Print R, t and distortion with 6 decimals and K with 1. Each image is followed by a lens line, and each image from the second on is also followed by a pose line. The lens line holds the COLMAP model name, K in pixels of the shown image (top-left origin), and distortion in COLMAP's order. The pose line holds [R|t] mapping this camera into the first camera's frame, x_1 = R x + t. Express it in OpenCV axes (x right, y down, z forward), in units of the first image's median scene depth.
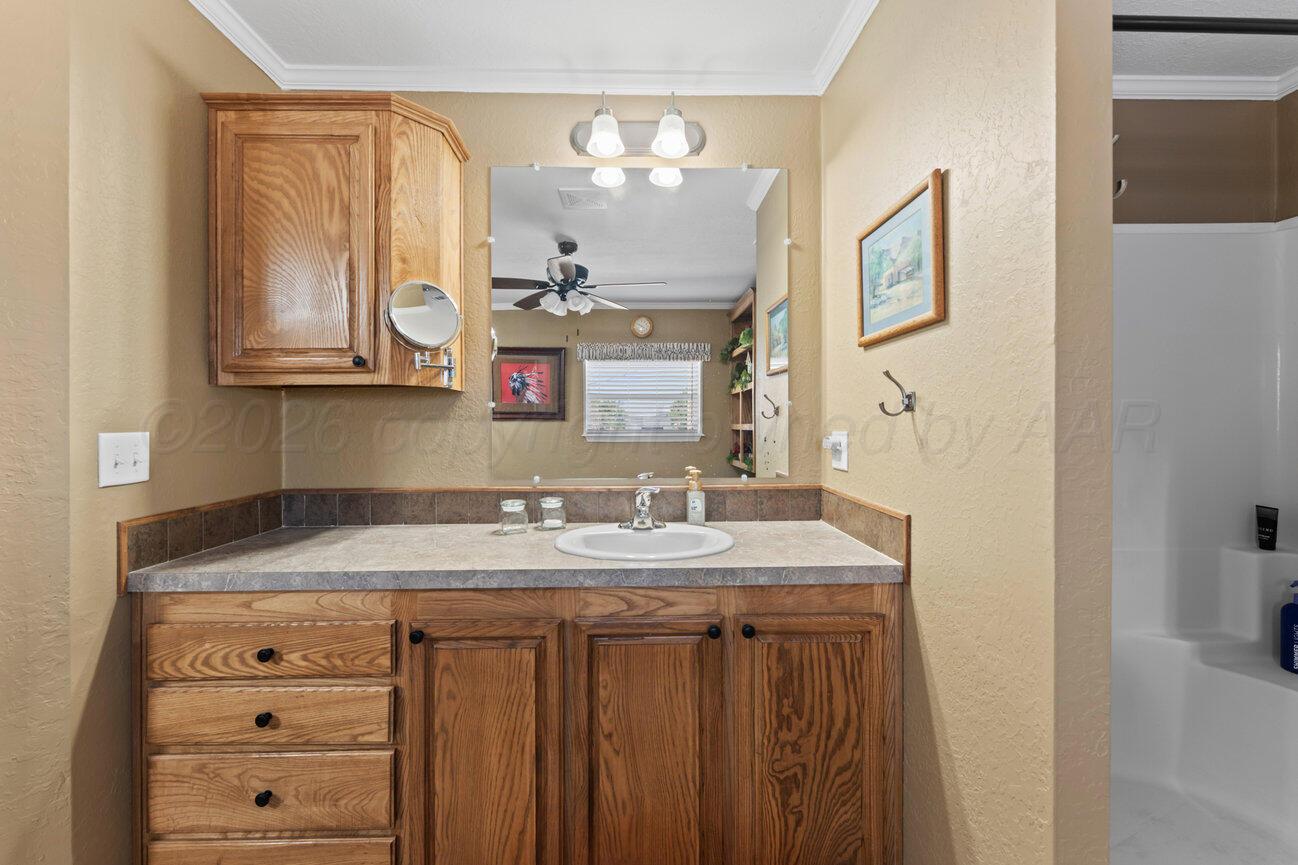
lens RADIAL K [[535.8, 0, 649.0], [0, 535.8, 432.5], [0, 0, 1]] dist [-0.000968, -0.000036]
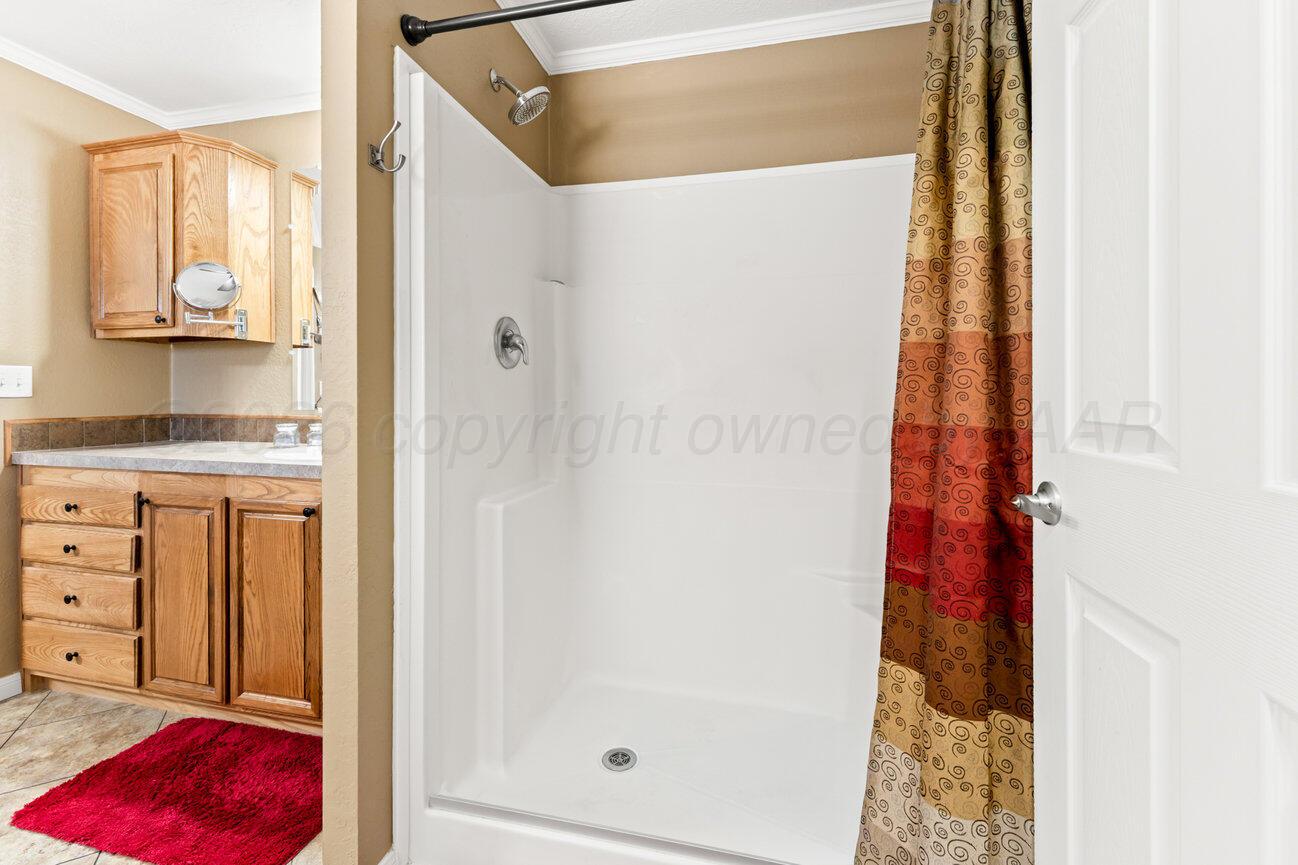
lens RADIAL K [[543.2, 0, 650.4], [0, 543.2, 410.3], [0, 0, 1]] dist [0.000509, 0.000096]
pose [[0.966304, 0.014856, -0.256974, 1.281857], [-0.012191, 0.999854, 0.011959, 0.089743], [0.257114, -0.008423, 0.966344, -0.090380]]
